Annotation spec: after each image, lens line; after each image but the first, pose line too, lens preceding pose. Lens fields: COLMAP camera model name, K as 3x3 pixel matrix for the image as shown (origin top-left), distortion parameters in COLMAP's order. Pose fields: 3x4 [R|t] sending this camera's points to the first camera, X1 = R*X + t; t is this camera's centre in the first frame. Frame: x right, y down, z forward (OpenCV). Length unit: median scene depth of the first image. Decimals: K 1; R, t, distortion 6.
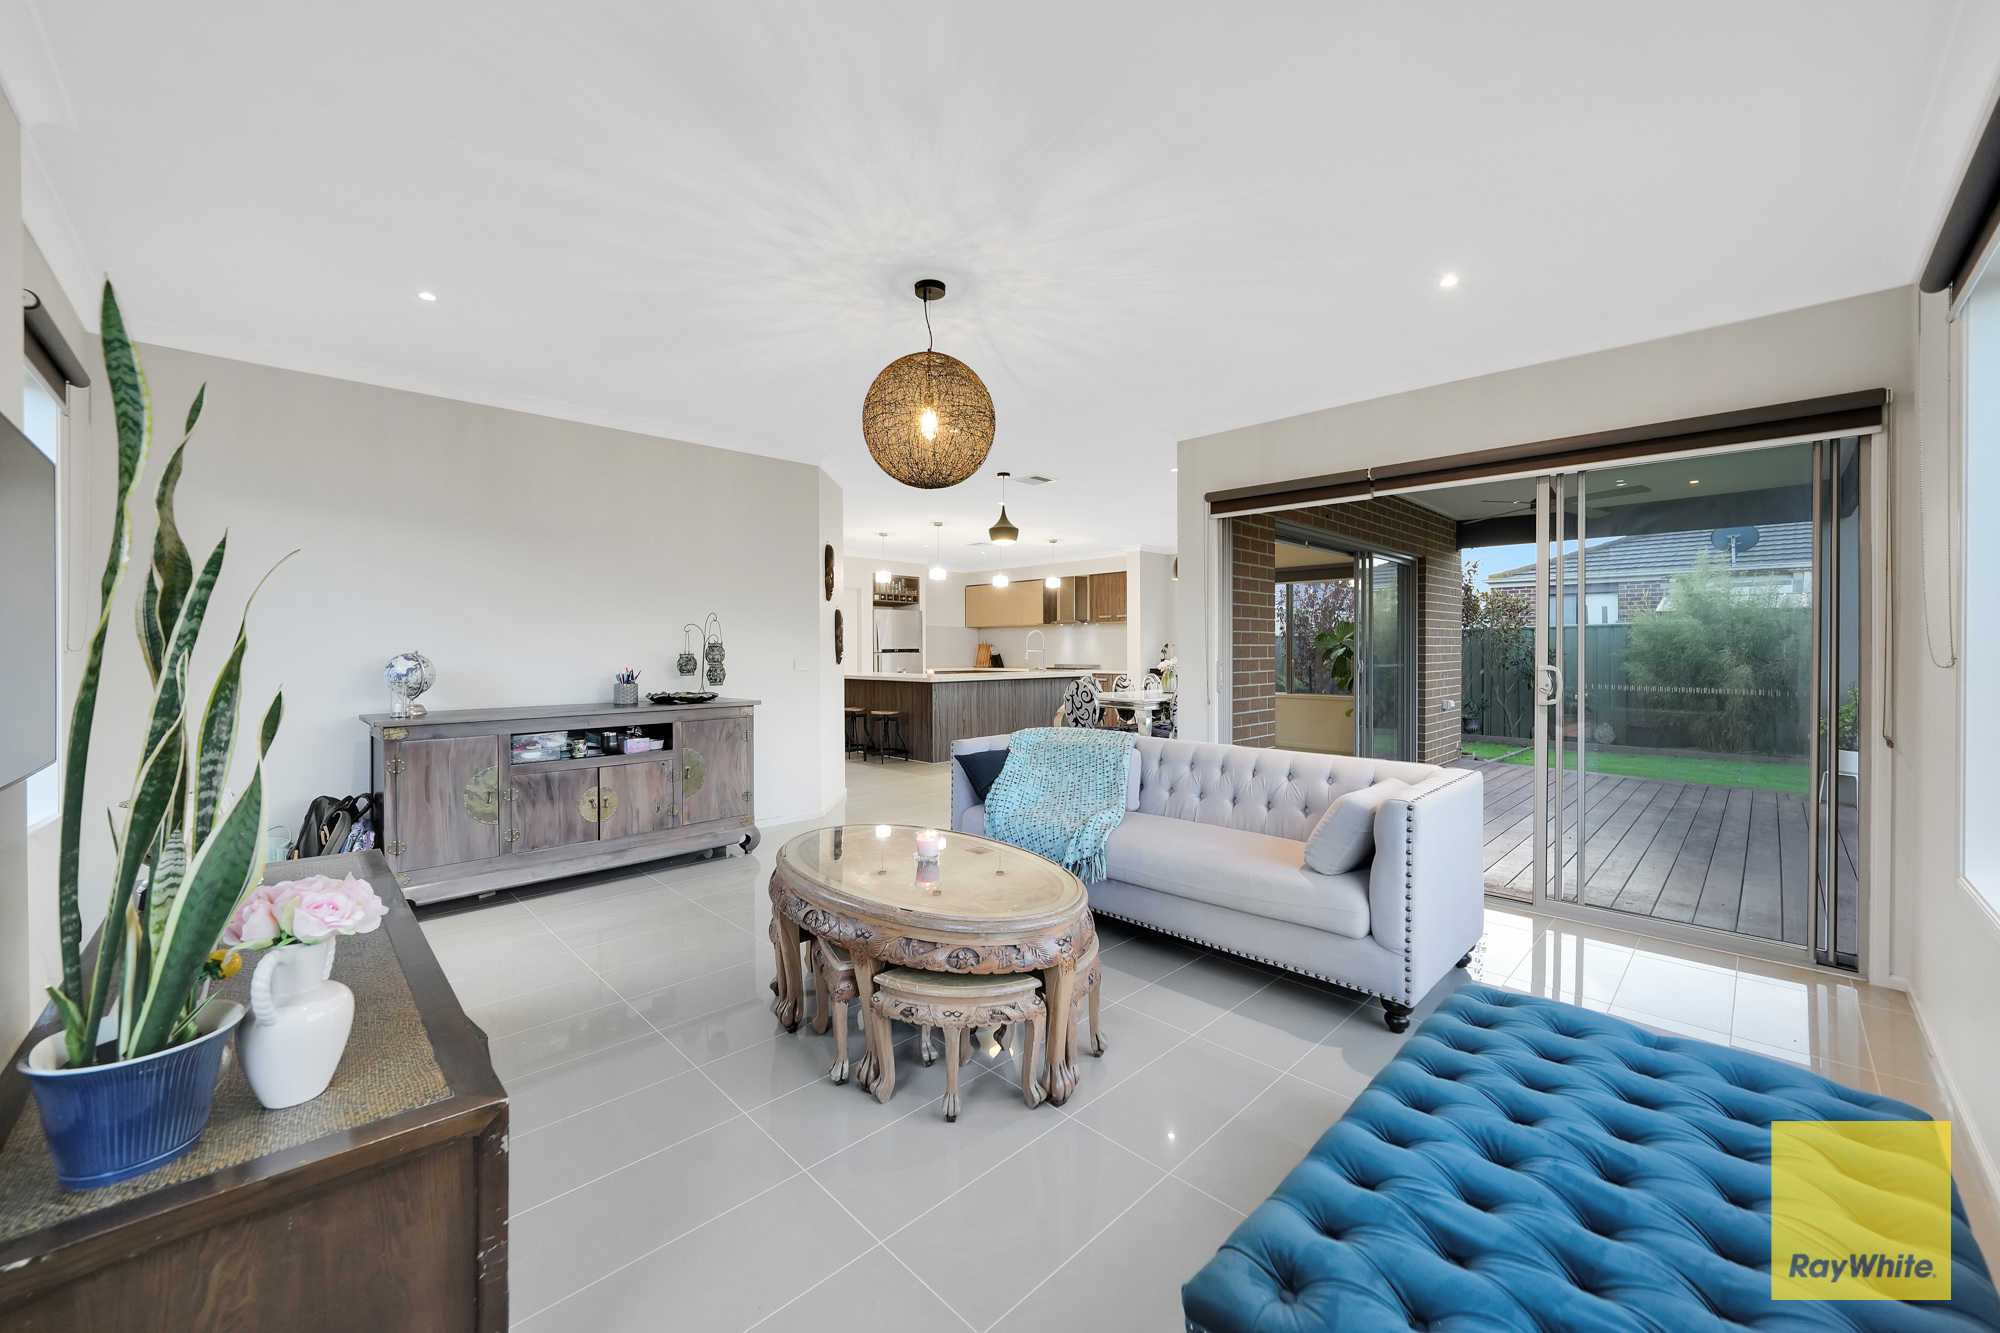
lens RADIAL K [[770.5, 0, 985.2], [0, 770.5, 647.6], [0, 0, 1]] dist [-0.003452, -0.000193]
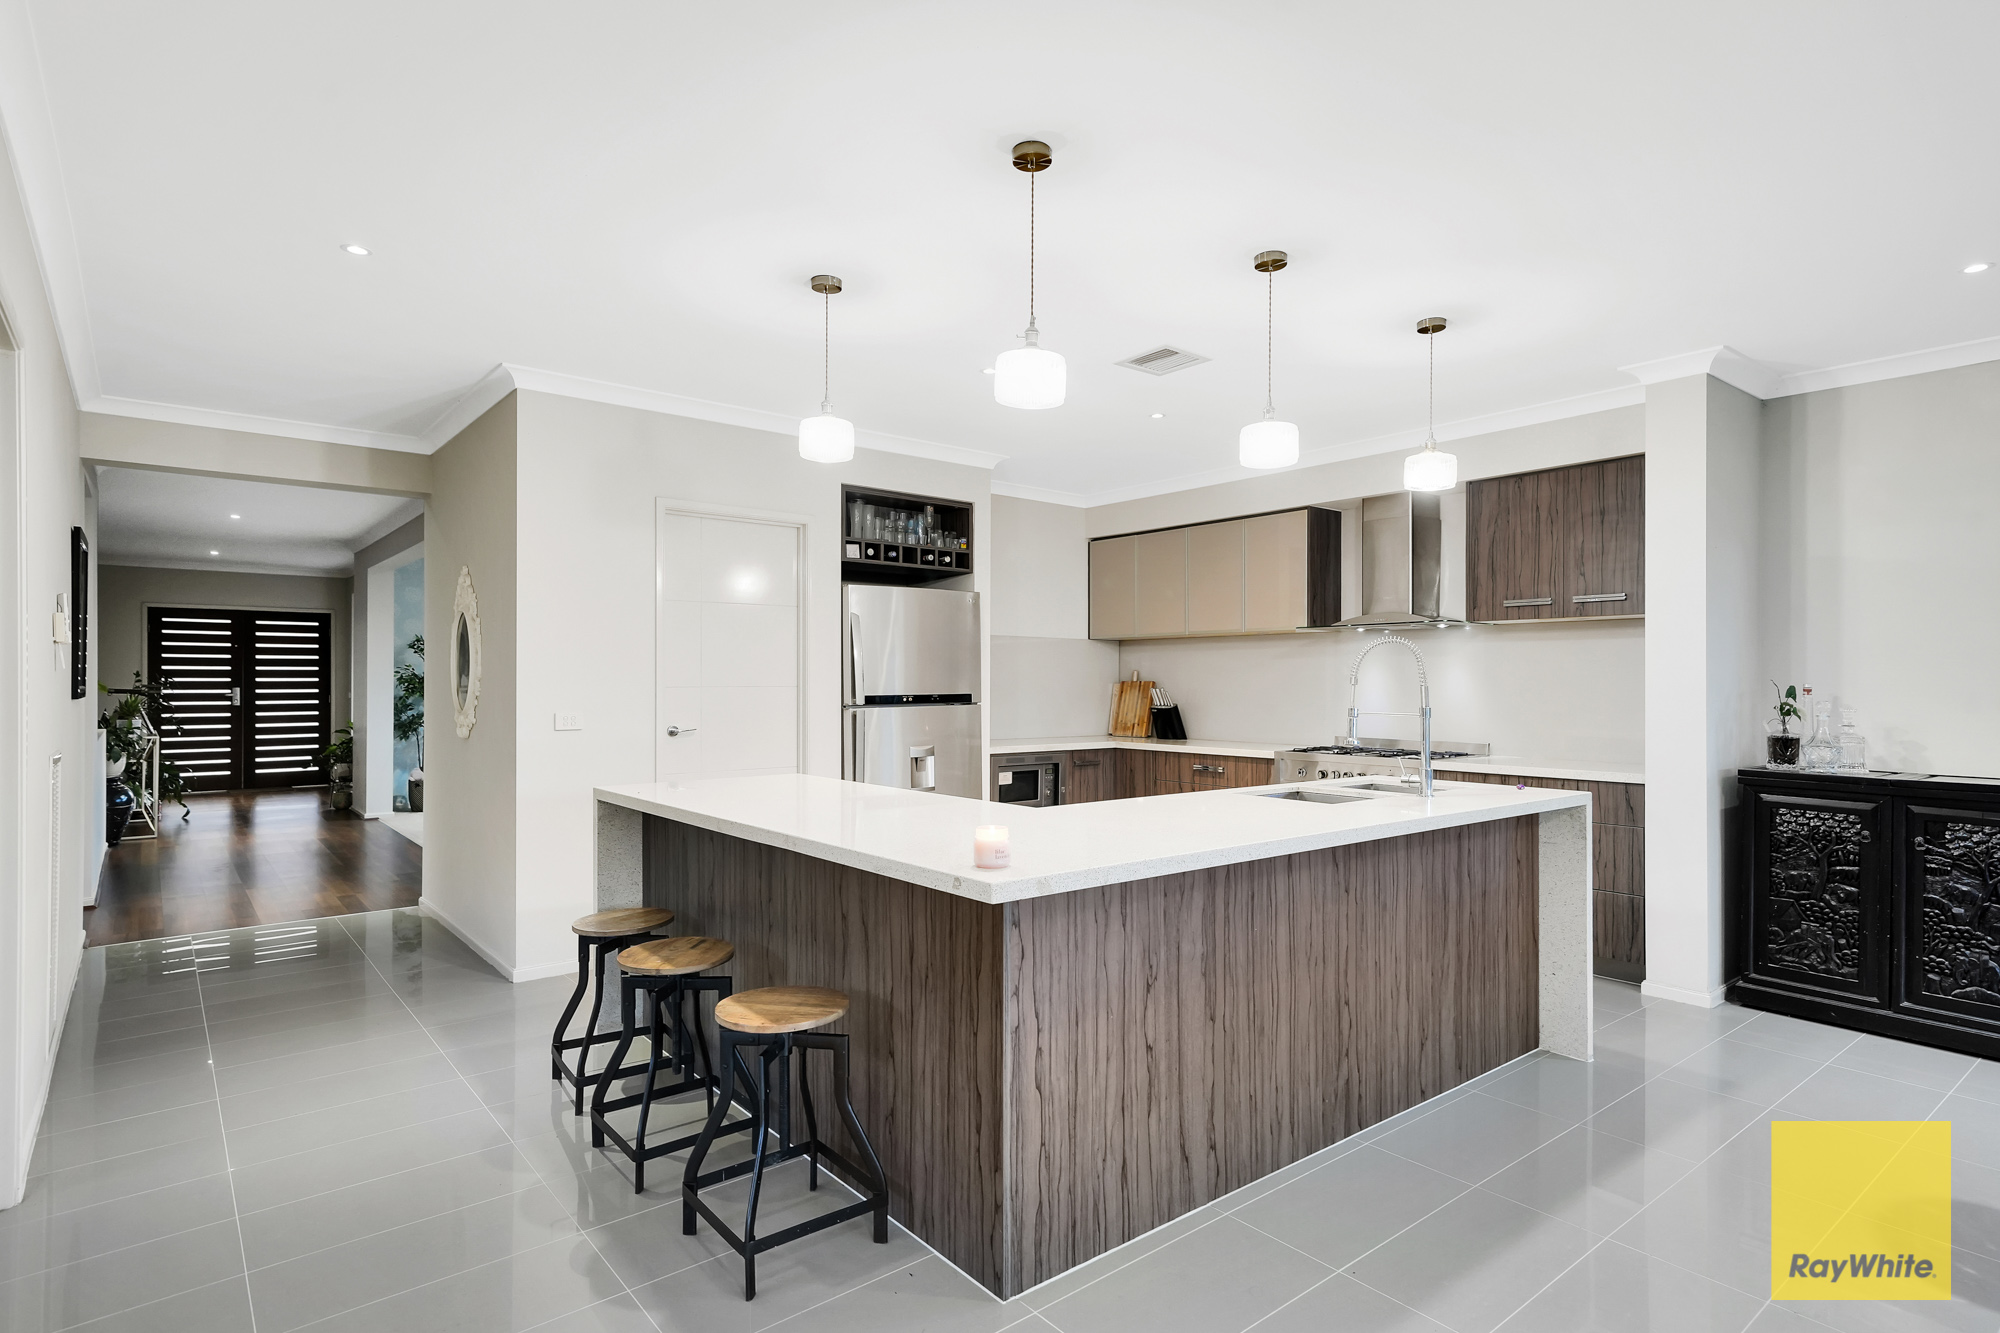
lens RADIAL K [[1032.6, 0, 1011.5], [0, 1032.6, 670.8], [0, 0, 1]] dist [0.019807, 0.002898]
pose [[0.997789, 0.004030, -0.066342, -0.045974], [-0.004581, 0.999956, -0.008150, -0.007855], [0.066307, 0.008436, 0.997764, 0.690723]]
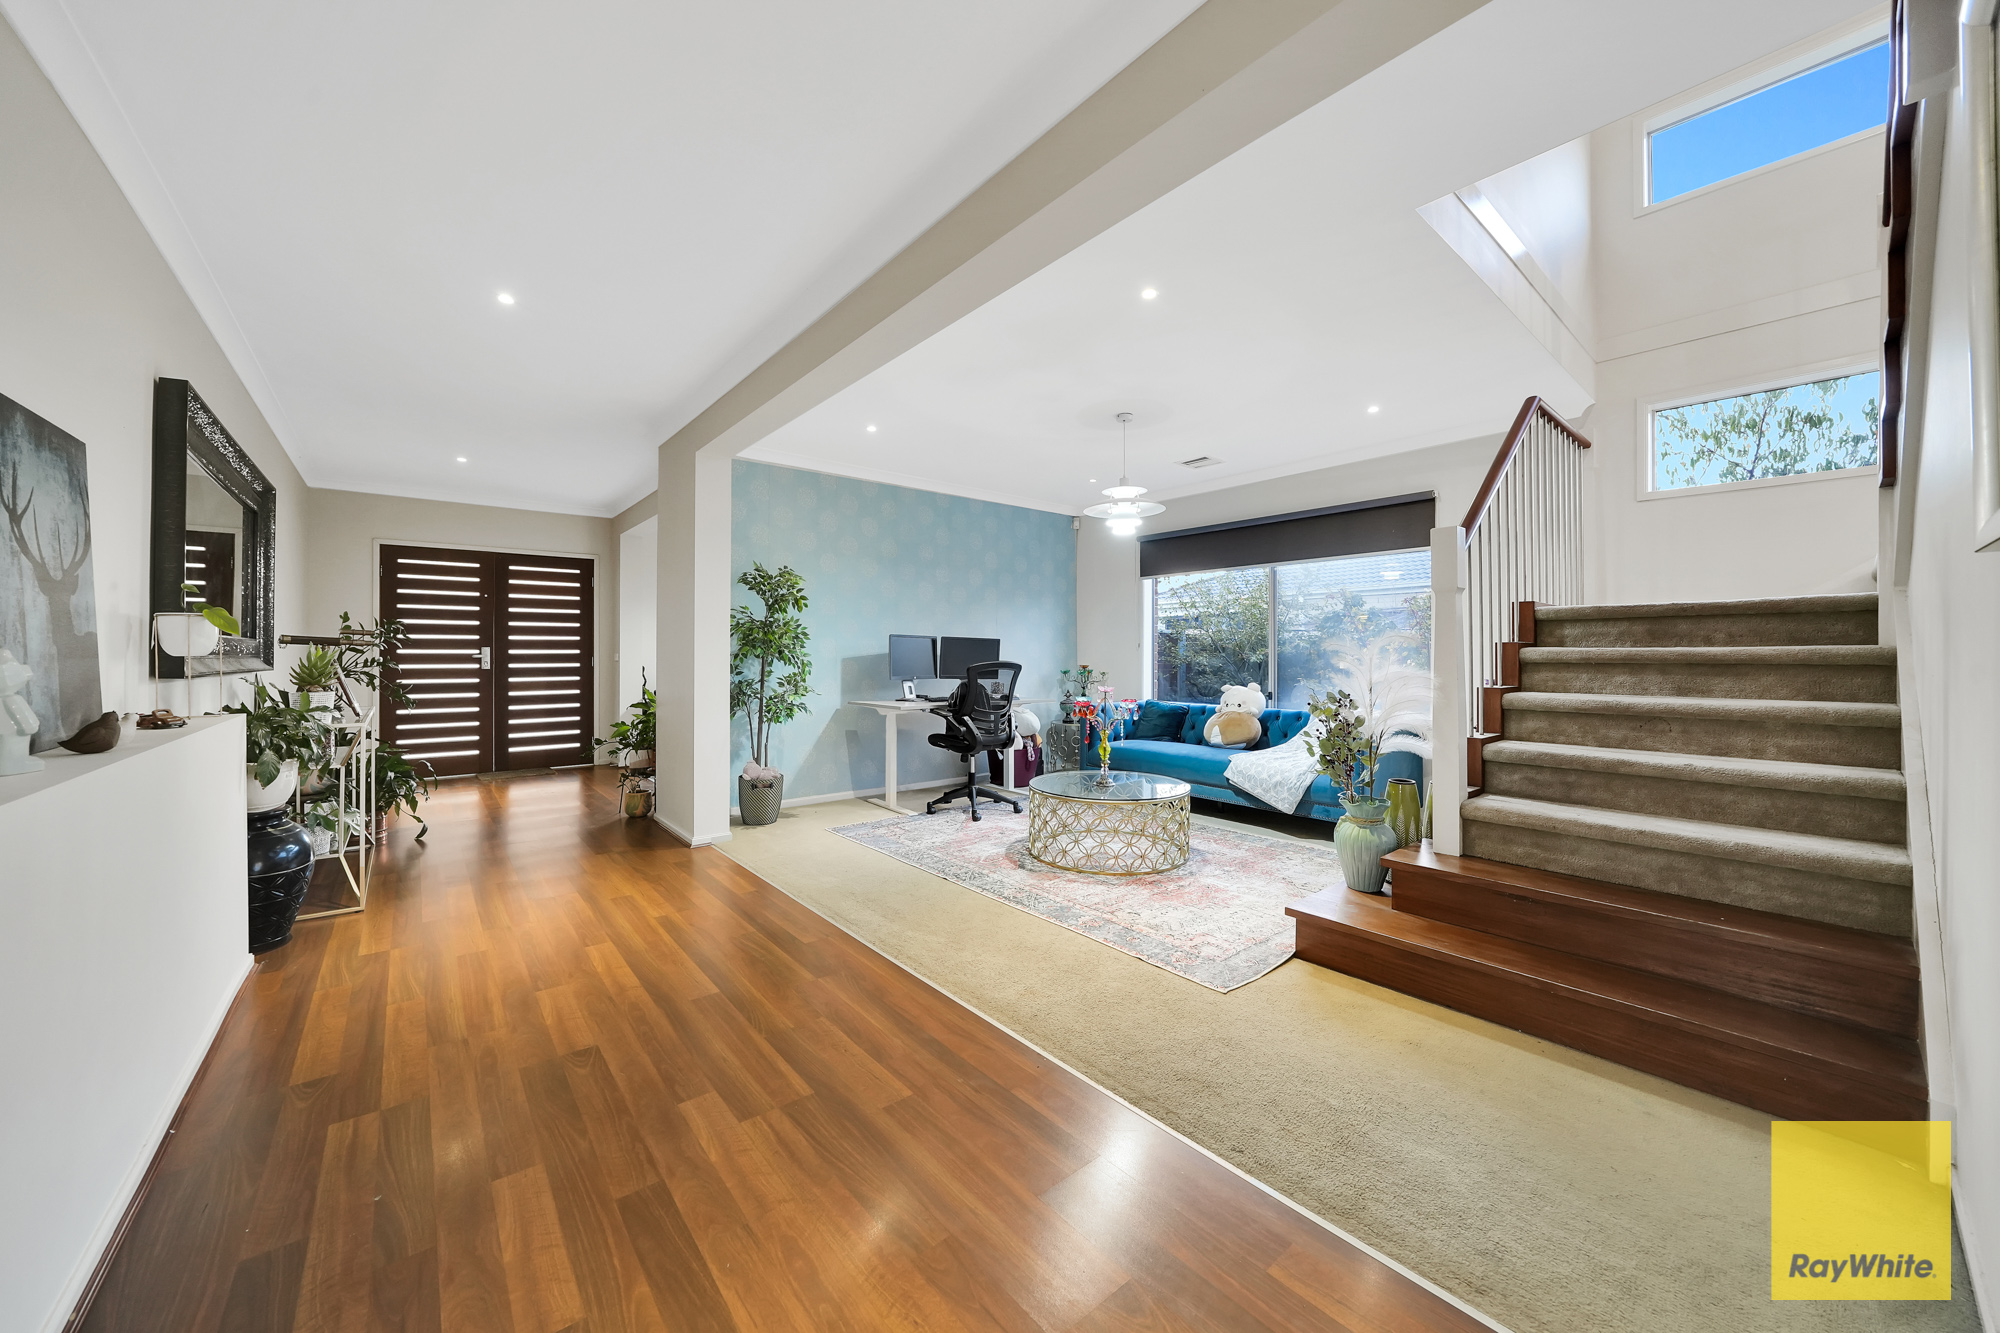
lens RADIAL K [[725.3, 0, 986.0], [0, 725.3, 642.9], [0, 0, 1]] dist [-0.002671, -0.000049]
pose [[0.996288, 0.000151, -0.086080, -0.579363], [-0.001454, 0.999885, -0.015075, 0.015211], [0.086068, 0.015144, 0.996174, 1.296515]]
